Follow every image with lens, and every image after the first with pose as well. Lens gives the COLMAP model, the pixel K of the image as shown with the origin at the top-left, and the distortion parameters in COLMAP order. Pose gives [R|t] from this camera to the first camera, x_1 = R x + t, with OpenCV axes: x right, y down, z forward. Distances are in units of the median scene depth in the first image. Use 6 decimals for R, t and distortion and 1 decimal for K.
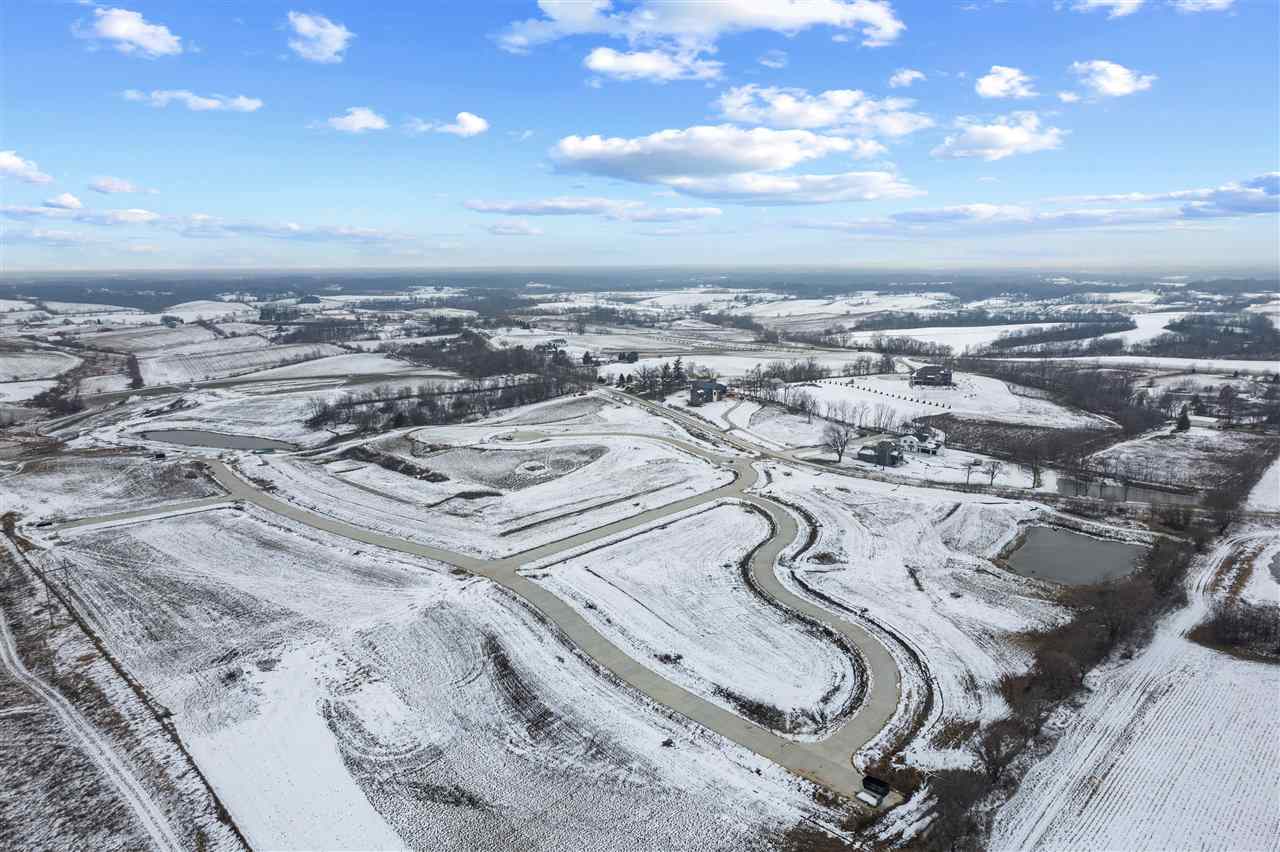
lens RADIAL K [[811.0, 0, 639.6], [0, 811.0, 392.9], [0, 0, 1]] dist [0.003821, 0.003598]
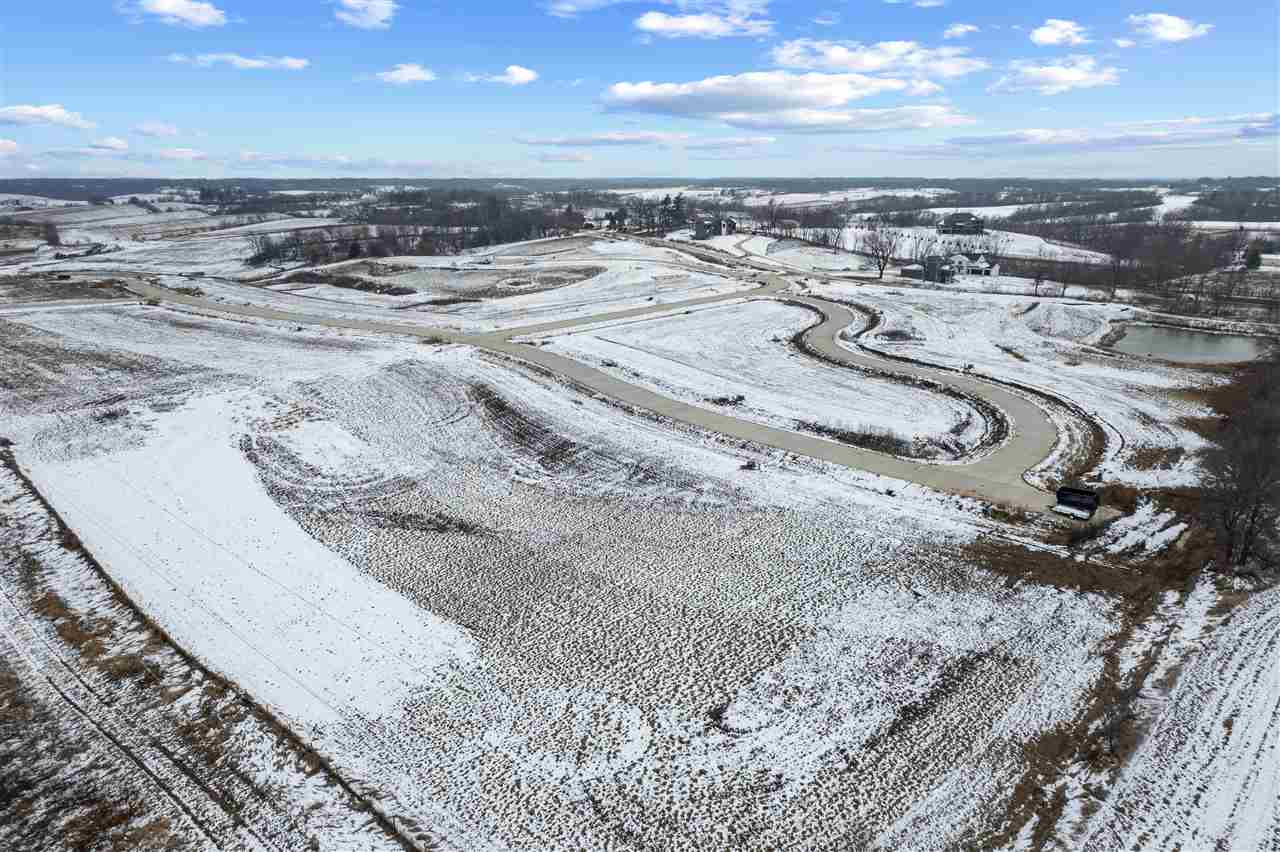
lens RADIAL K [[832.5, 0, 640.0], [0, 832.5, 426.0], [0, 0, 1]] dist [-0.003646, 0.015718]
pose [[0.999521, -0.002894, 0.030804, -0.056977], [-0.001209, 0.991200, 0.132366, 0.222428], [-0.030916, -0.132340, 0.990722, 0.229528]]
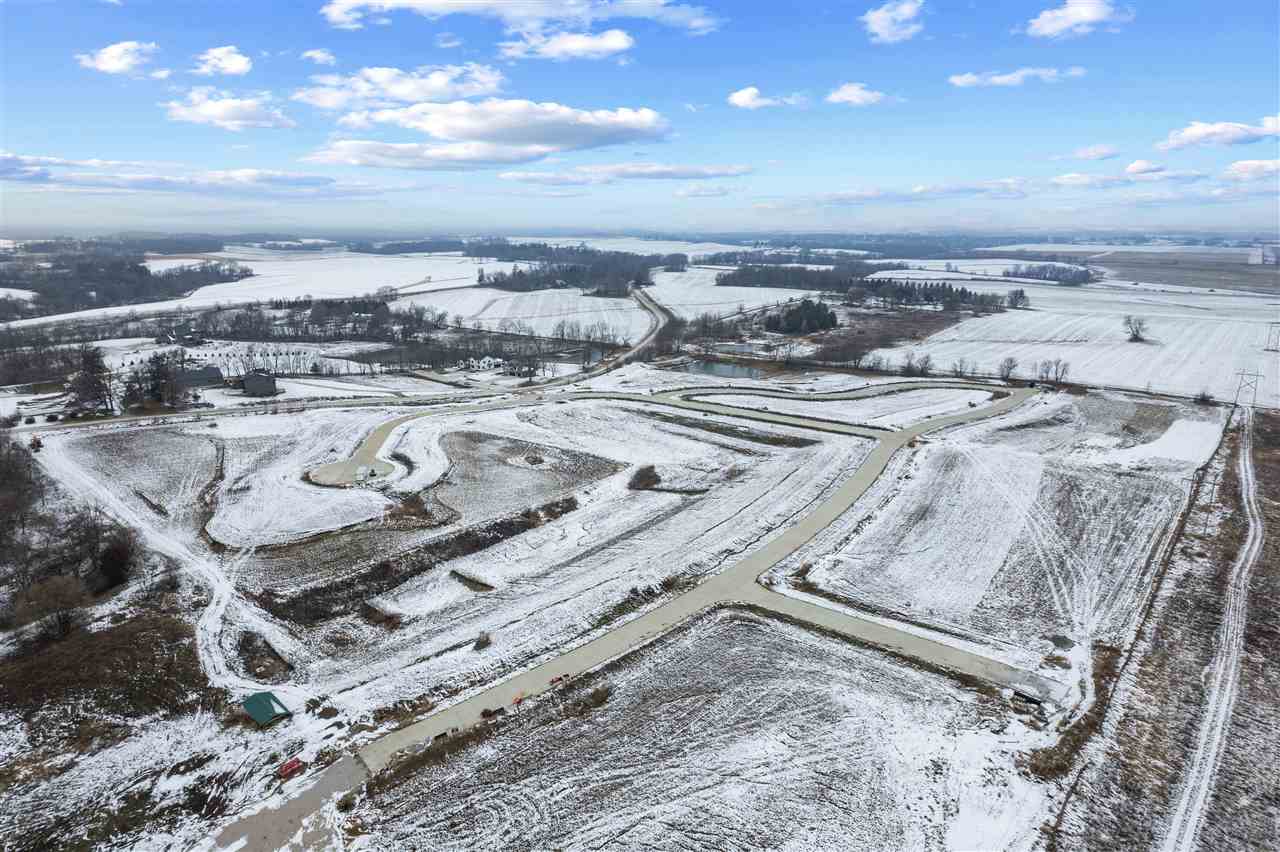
lens RADIAL K [[804.5, 0, 640.0], [0, 804.5, 426.0], [0, 0, 1]] dist [-0.002954, 0.011671]
pose [[-0.092050, -0.243330, 0.965566, -1.541462], [0.158325, 0.953770, 0.255451, -0.208189], [-0.983087, 0.176388, -0.049270, 1.659751]]
